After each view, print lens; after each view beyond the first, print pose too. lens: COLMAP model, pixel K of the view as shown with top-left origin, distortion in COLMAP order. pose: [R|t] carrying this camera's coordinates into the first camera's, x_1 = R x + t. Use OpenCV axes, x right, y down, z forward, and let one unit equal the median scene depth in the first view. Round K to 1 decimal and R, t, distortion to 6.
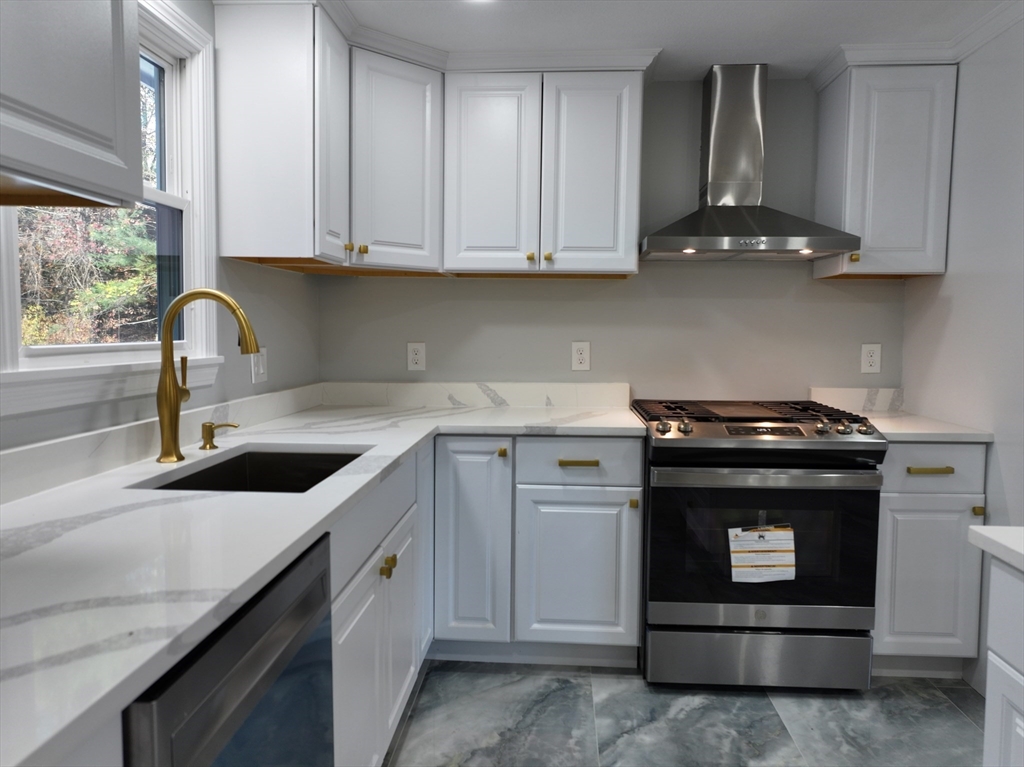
lens RADIAL K [[718.1, 0, 510.8], [0, 718.1, 384.4], [0, 0, 1]] dist [0.005805, 0.002446]
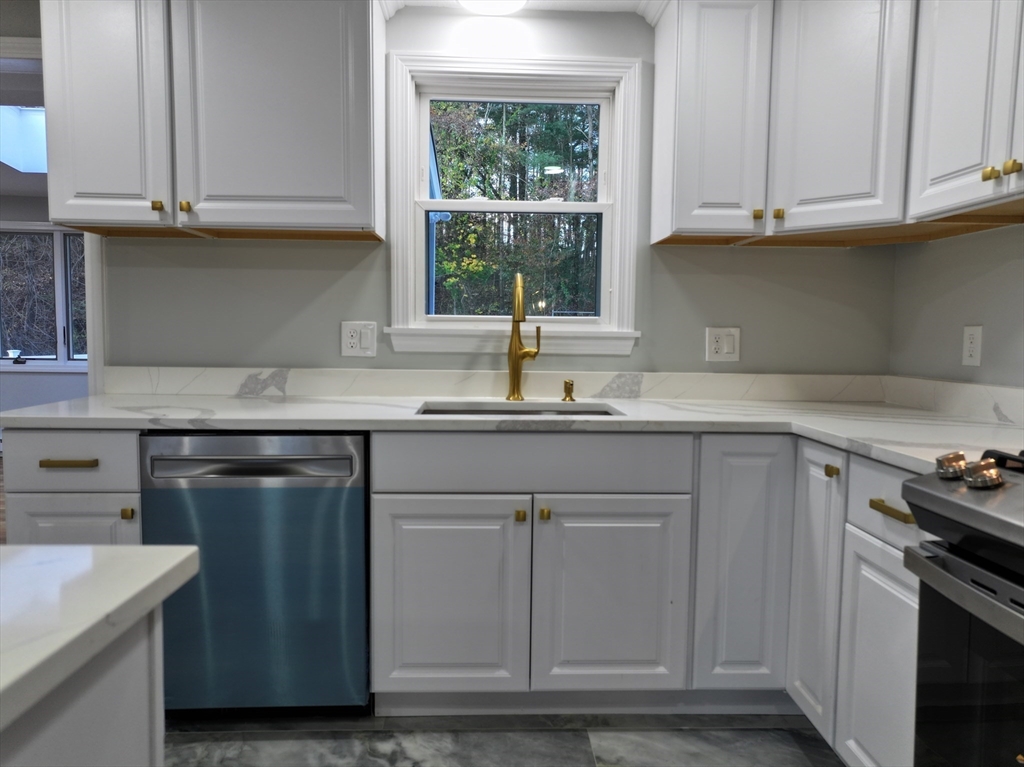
lens RADIAL K [[718.1, 0, 512.0], [0, 718.1, 383.8], [0, 0, 1]] dist [0.005805, 0.002446]
pose [[0.107992, 0.067247, -0.991875, 0.745376], [-0.088142, 0.994428, 0.057824, -0.004358], [0.990237, 0.081181, 0.113318, 0.689583]]
